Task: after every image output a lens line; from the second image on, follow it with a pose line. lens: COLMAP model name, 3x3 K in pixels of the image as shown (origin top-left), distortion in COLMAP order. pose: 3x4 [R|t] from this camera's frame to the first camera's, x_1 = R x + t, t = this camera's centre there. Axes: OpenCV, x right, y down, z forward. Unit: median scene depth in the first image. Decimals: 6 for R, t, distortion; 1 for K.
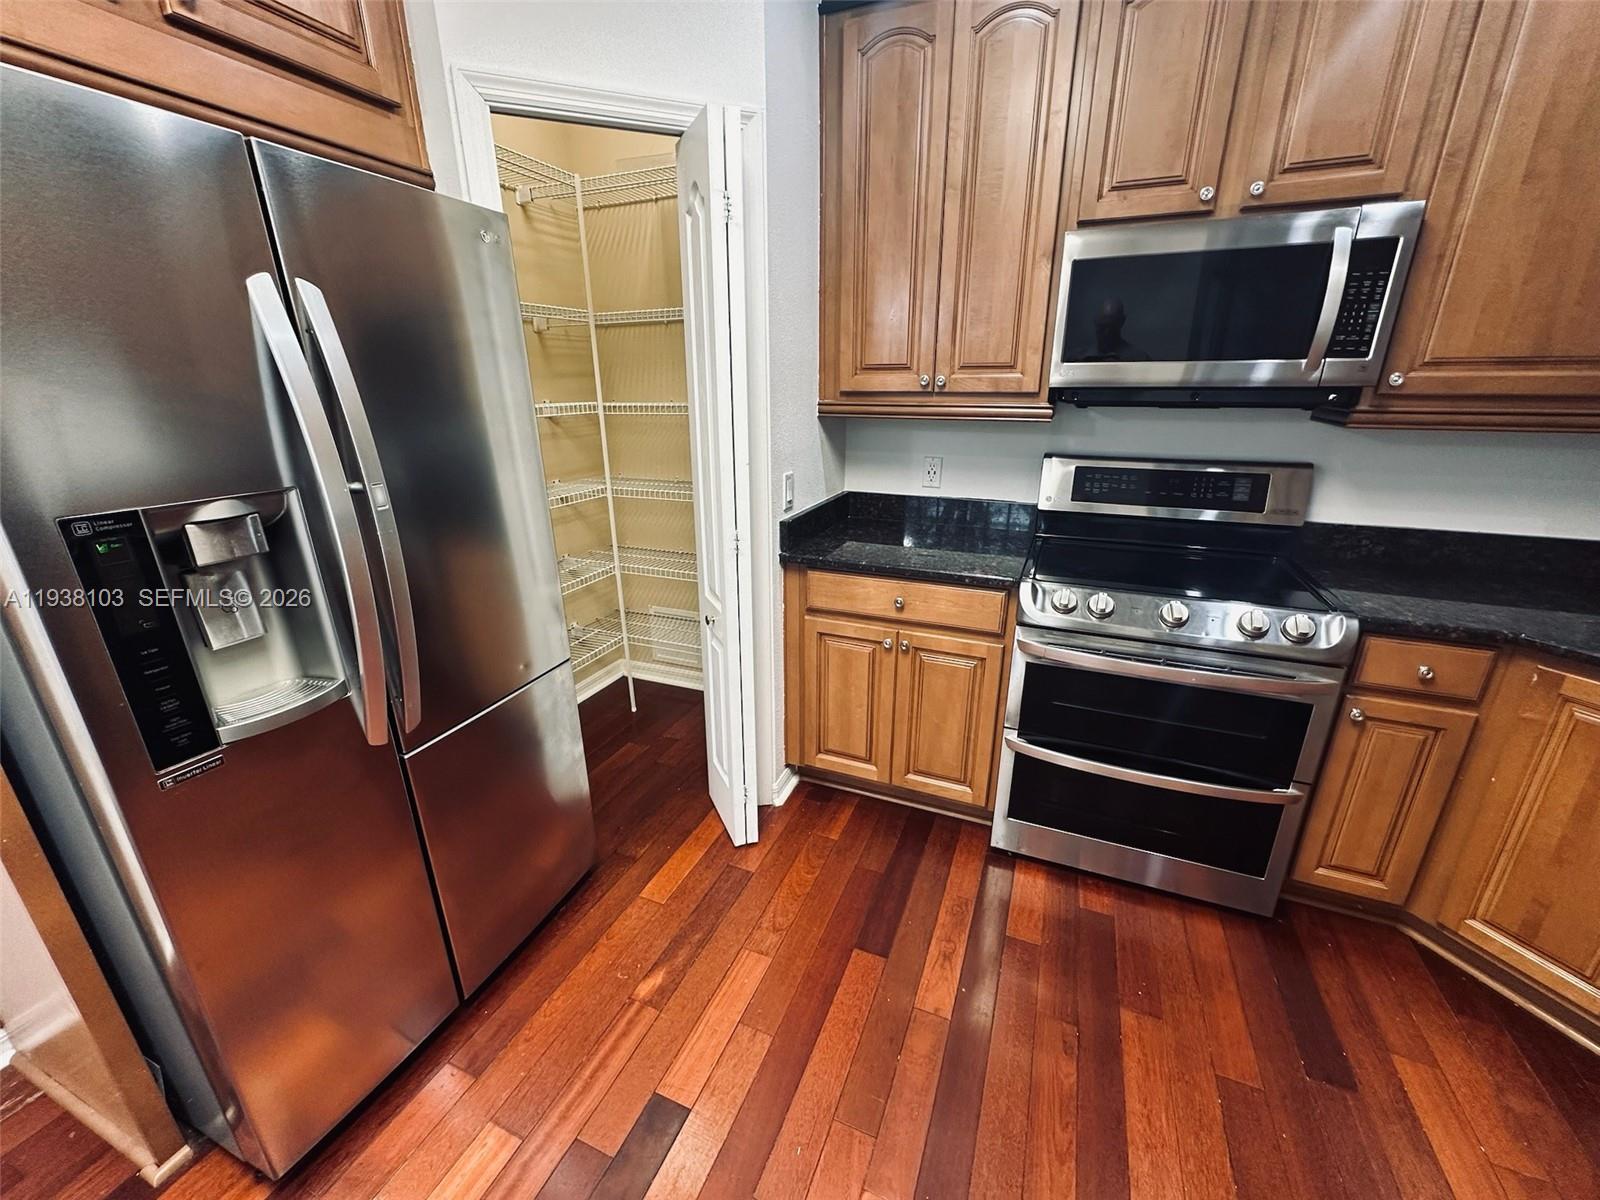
lens RADIAL K [[637.1, 0, 800.8], [0, 637.1, 599.6], [0, 0, 1]] dist [-0.005737, 0.001004]
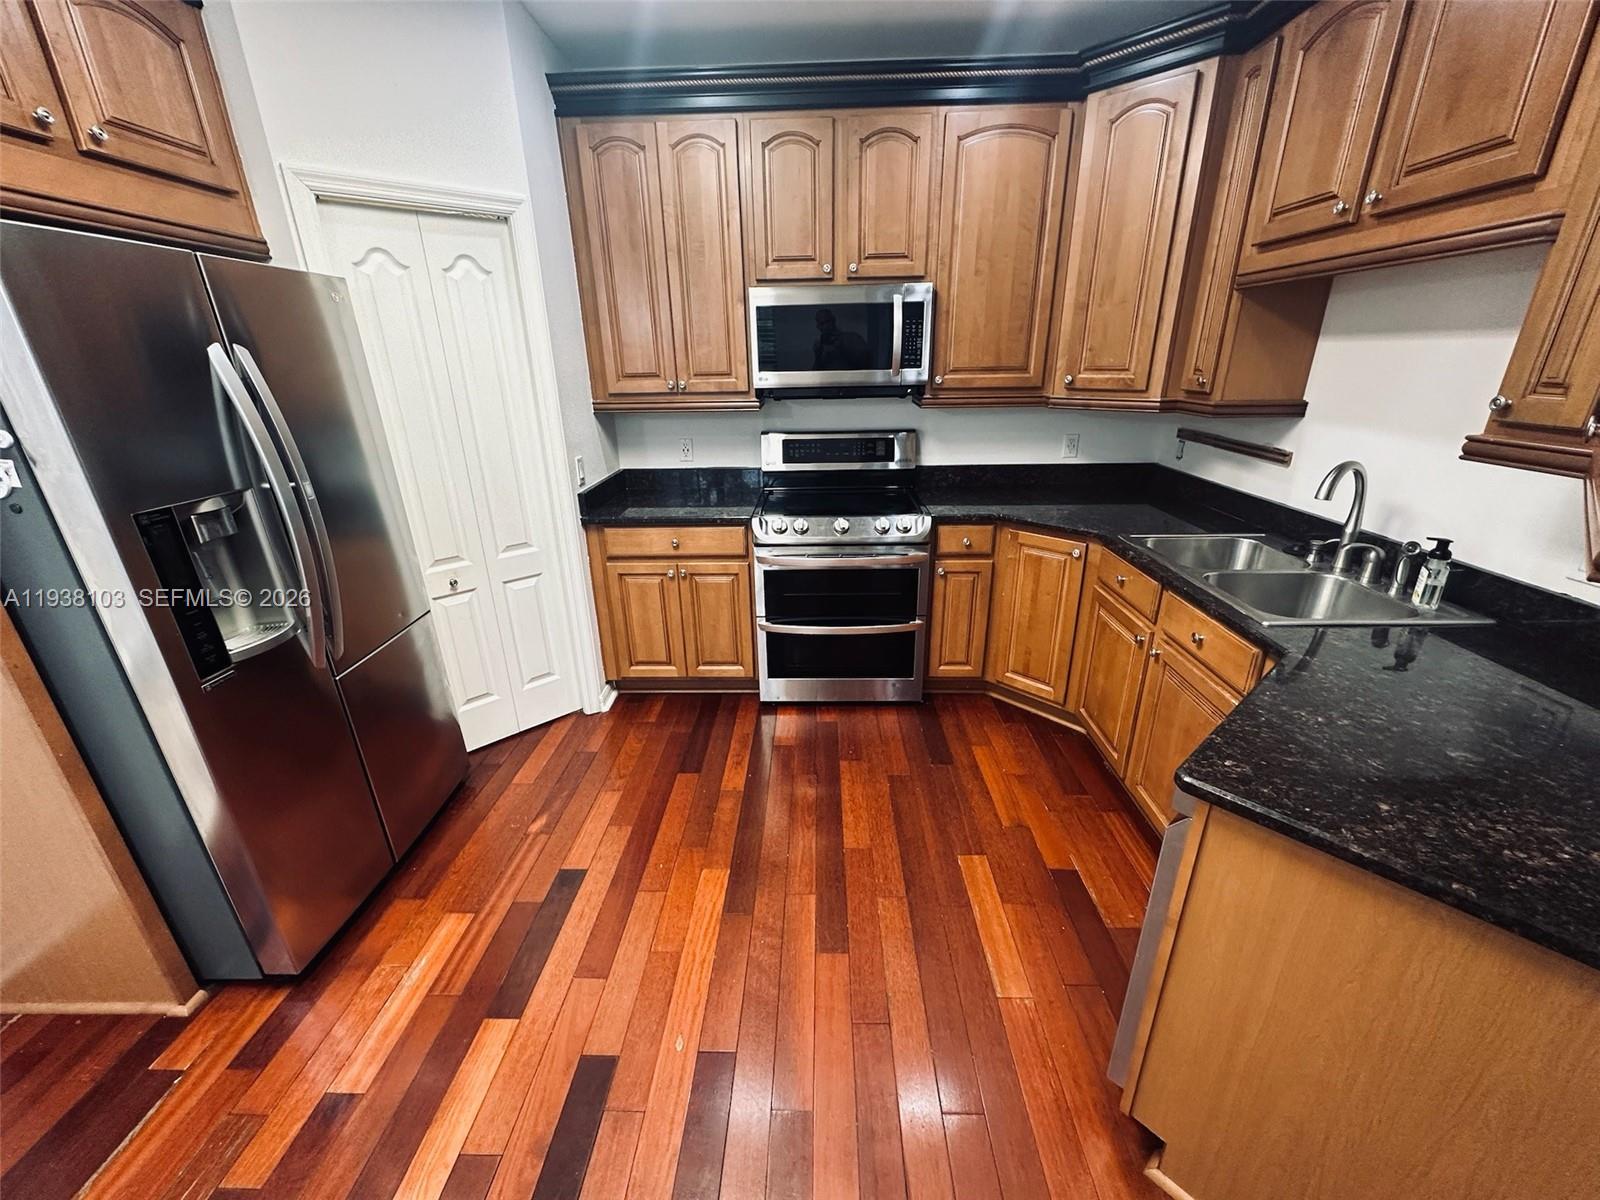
lens RADIAL K [[637.1, 0, 800.8], [0, 637.1, 599.8], [0, 0, 1]] dist [-0.005737, 0.001004]
pose [[0.931832, -0.141715, 0.334074, -0.089600], [0.130944, 0.989881, 0.054669, 0.104550], [-0.338441, -0.007197, 0.940960, -0.506973]]
